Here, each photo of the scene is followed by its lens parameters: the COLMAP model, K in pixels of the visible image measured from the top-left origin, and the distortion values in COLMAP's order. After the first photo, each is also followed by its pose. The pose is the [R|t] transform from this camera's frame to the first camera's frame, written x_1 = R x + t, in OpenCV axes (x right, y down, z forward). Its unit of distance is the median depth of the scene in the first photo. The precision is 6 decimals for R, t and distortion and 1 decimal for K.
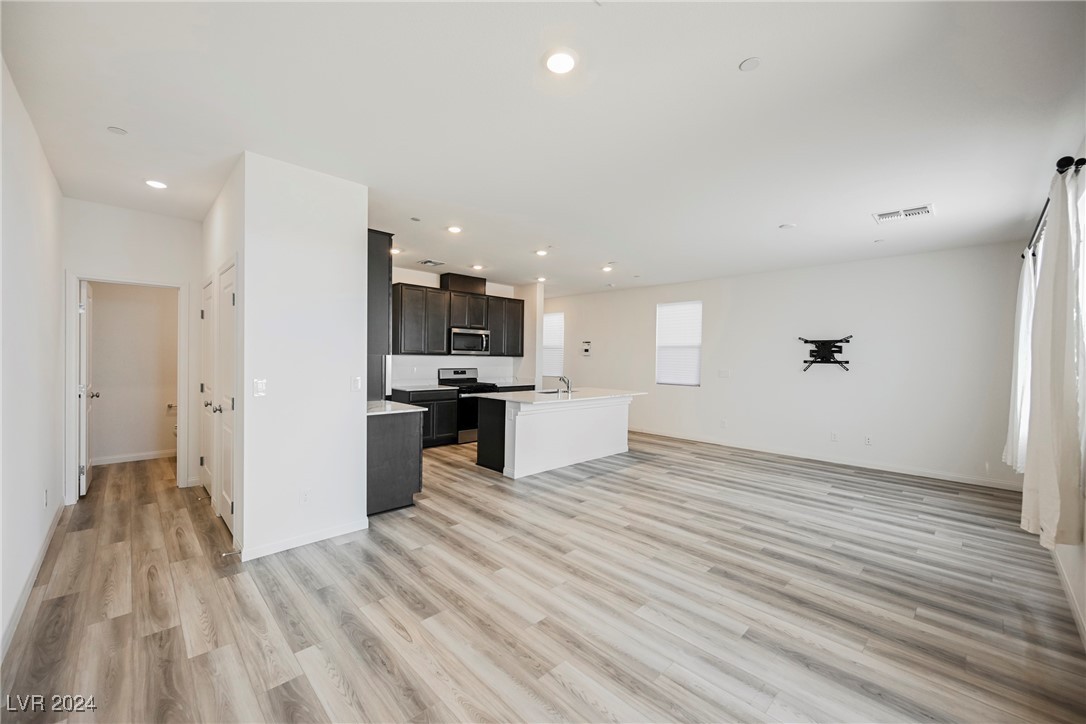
lens RADIAL K [[422.4, 0, 540.8], [0, 422.4, 365.6], [0, 0, 1]] dist [-0.003108, 0.000583]
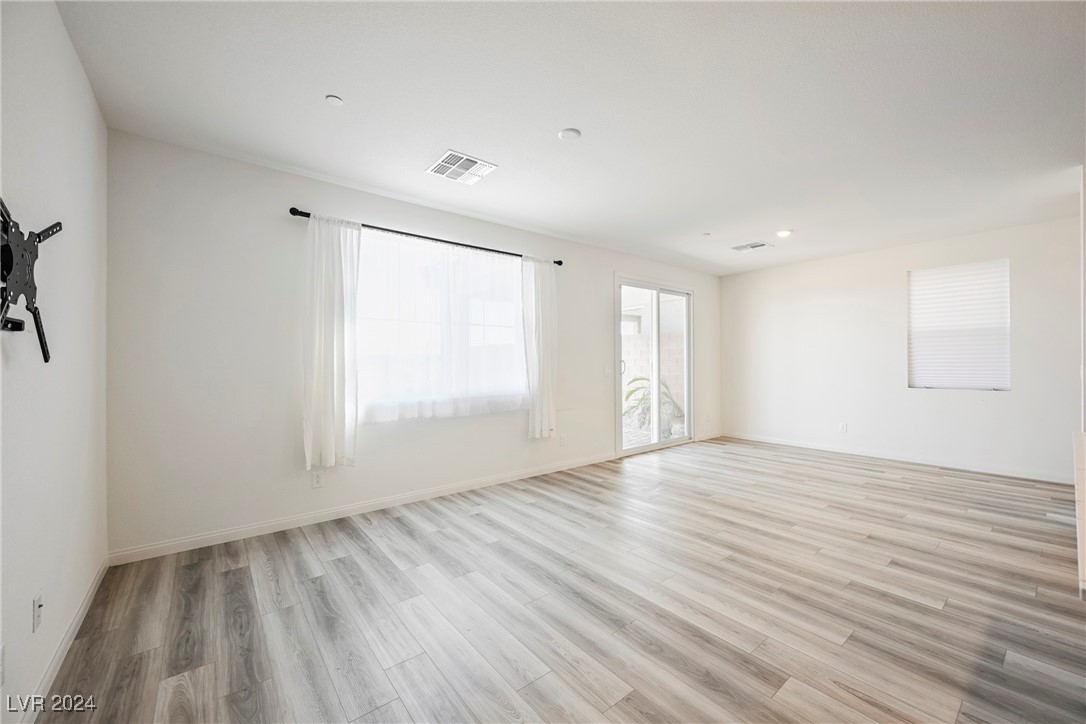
lens RADIAL K [[422.4, 0, 541.9], [0, 422.4, 351.9], [0, 0, 1]] dist [-0.003108, 0.000583]
pose [[-0.995547, -0.005289, 0.094121, 0.505890], [-0.006342, 0.999921, -0.010893, 0.010167], [-0.094056, -0.011441, -0.995501, 1.497079]]
